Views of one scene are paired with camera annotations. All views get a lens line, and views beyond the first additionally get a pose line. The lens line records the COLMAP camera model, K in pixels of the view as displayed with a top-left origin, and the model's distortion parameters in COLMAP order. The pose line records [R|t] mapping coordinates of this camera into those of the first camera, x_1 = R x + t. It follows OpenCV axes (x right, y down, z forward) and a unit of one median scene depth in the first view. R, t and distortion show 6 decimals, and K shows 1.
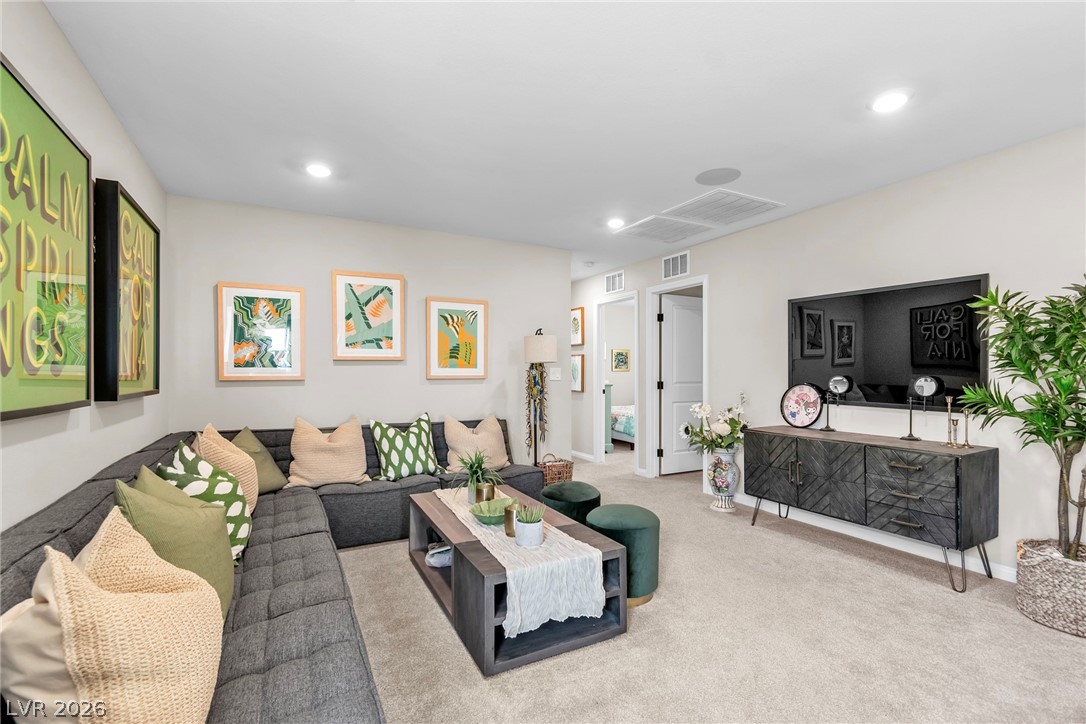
lens RADIAL K [[492.3, 0, 546.7], [0, 492.3, 374.0], [0, 0, 1]] dist [-0.000034, 0.000320]
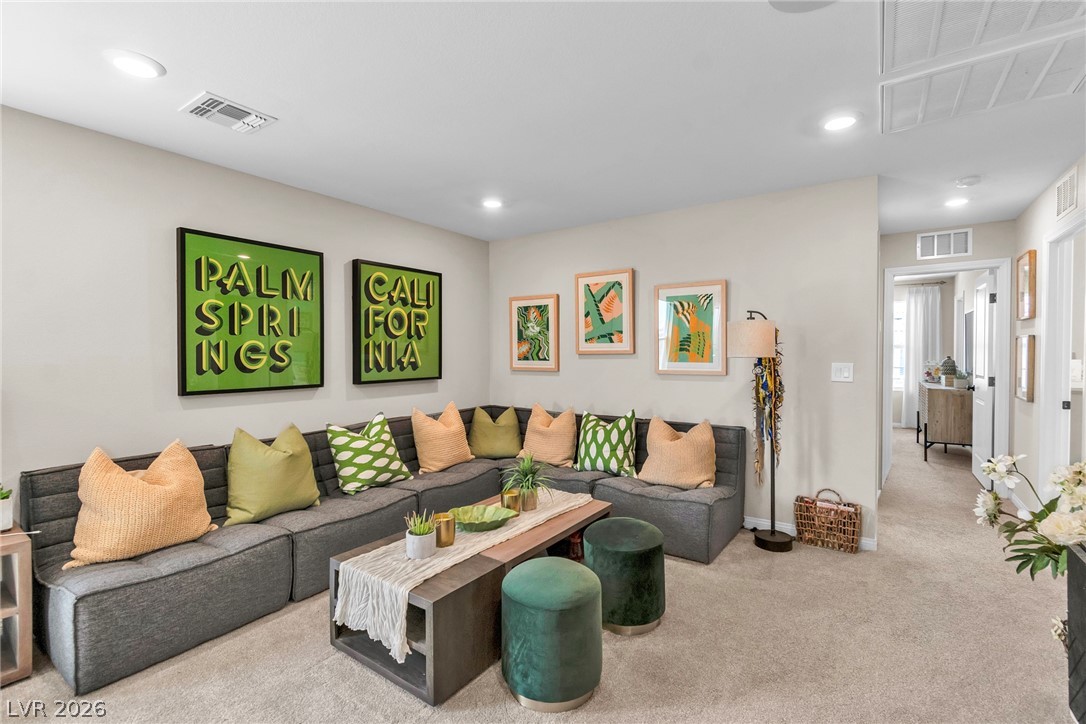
lens RADIAL K [[477.1, 0, 545.7], [0, 477.1, 359.2], [0, 0, 1]] dist [-0.001447, 0.000076]
pose [[0.455835, 0.012284, -0.889980, 0.500763], [-0.001472, 0.999914, 0.013047, -0.030899], [0.890063, -0.004638, 0.455814, 0.434173]]
